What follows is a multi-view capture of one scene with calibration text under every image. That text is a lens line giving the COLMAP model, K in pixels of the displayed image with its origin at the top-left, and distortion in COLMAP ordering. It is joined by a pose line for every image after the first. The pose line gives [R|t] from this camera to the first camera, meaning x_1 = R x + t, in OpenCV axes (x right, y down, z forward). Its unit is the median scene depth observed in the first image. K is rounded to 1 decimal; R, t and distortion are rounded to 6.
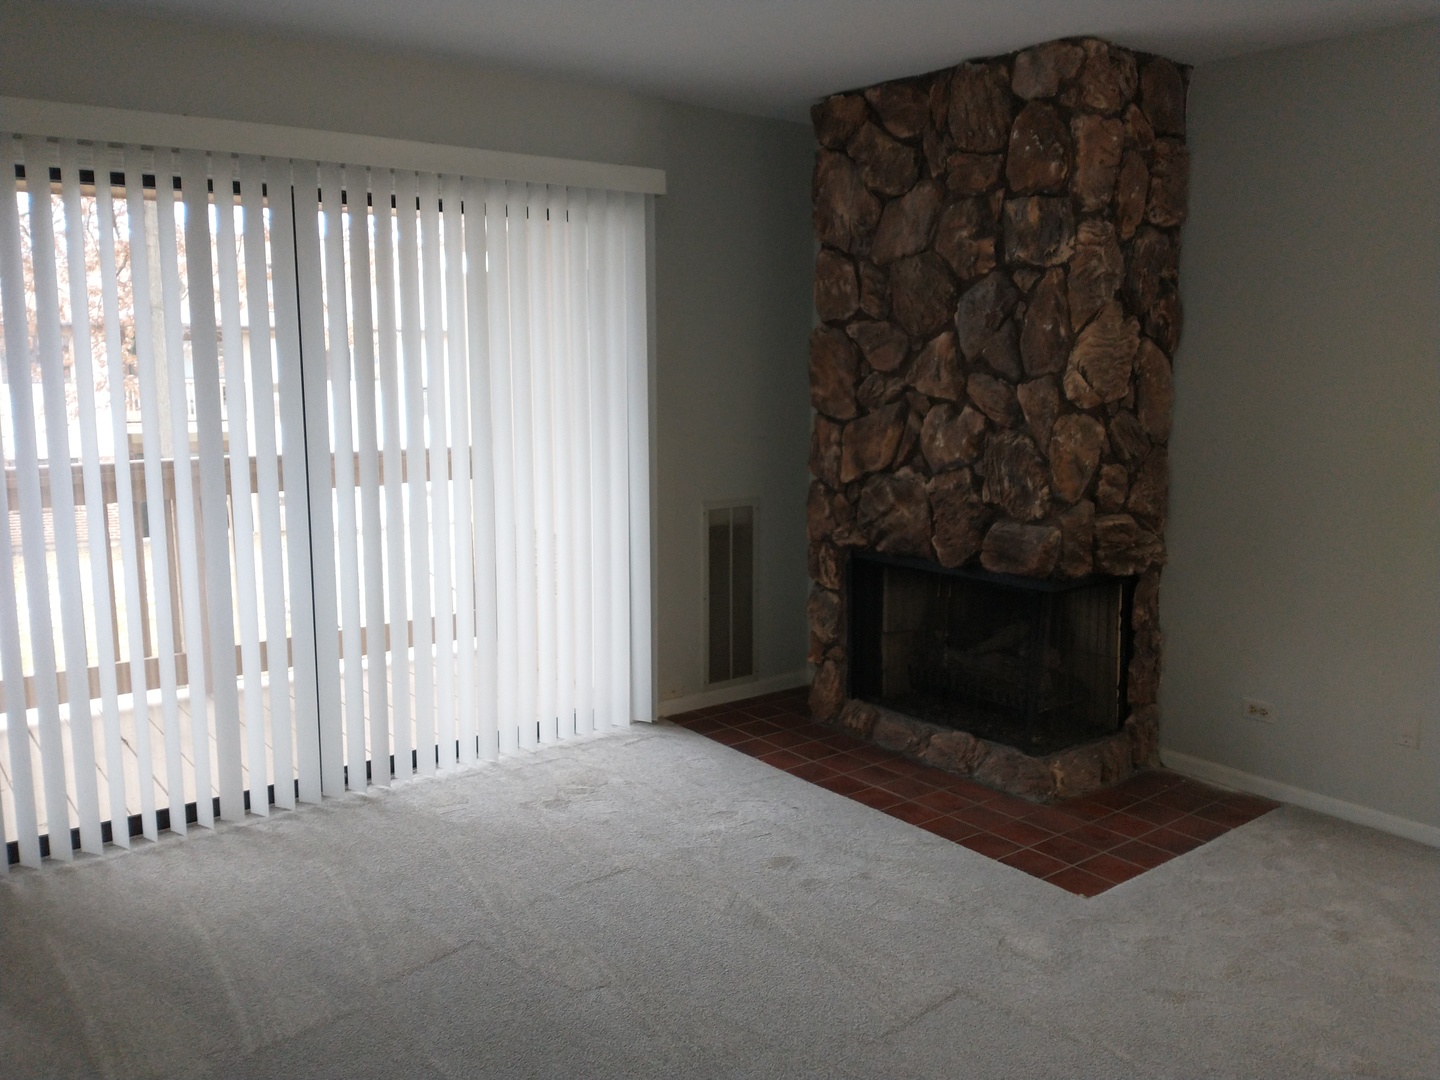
lens RADIAL K [[1149.6, 0, 720.0], [0, 1149.6, 540.0], [0, 0, 1]] dist [-0.000321, -0.001803]
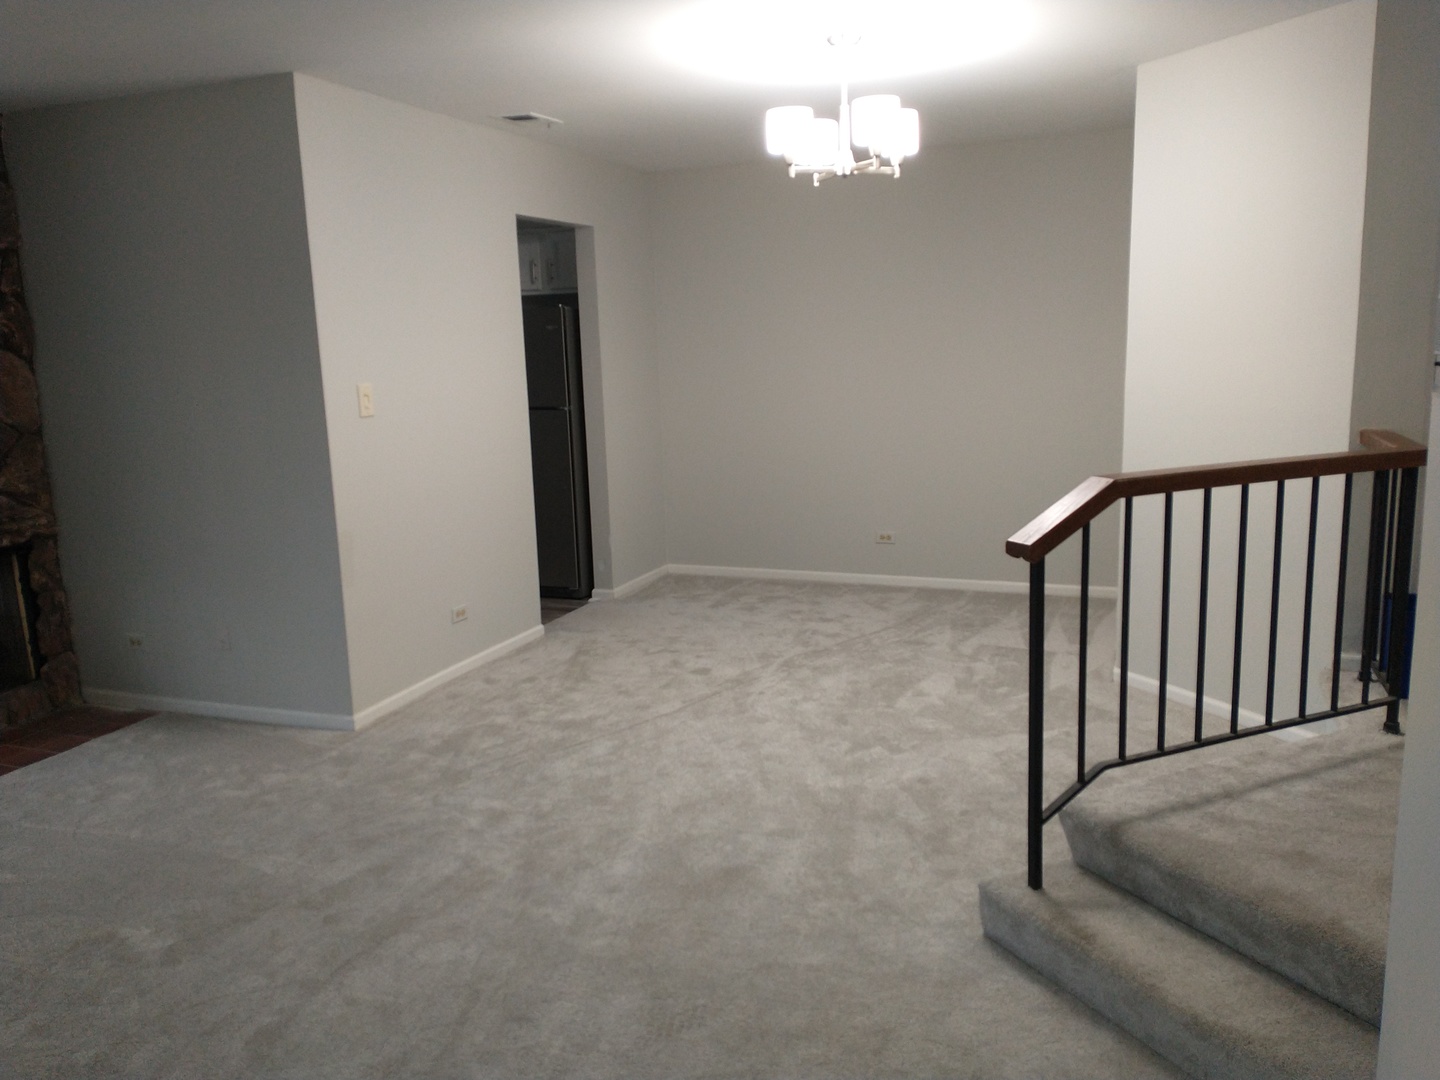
lens RADIAL K [[1149.6, 0, 720.0], [0, 1149.6, 540.0], [0, 0, 1]] dist [-0.000321, -0.001803]
pose [[0.863044, -0.119721, 0.490735, 0.401462], [0.113260, 0.992635, 0.042978, 0.055319], [-0.492267, 0.018488, 0.870248, -0.371334]]
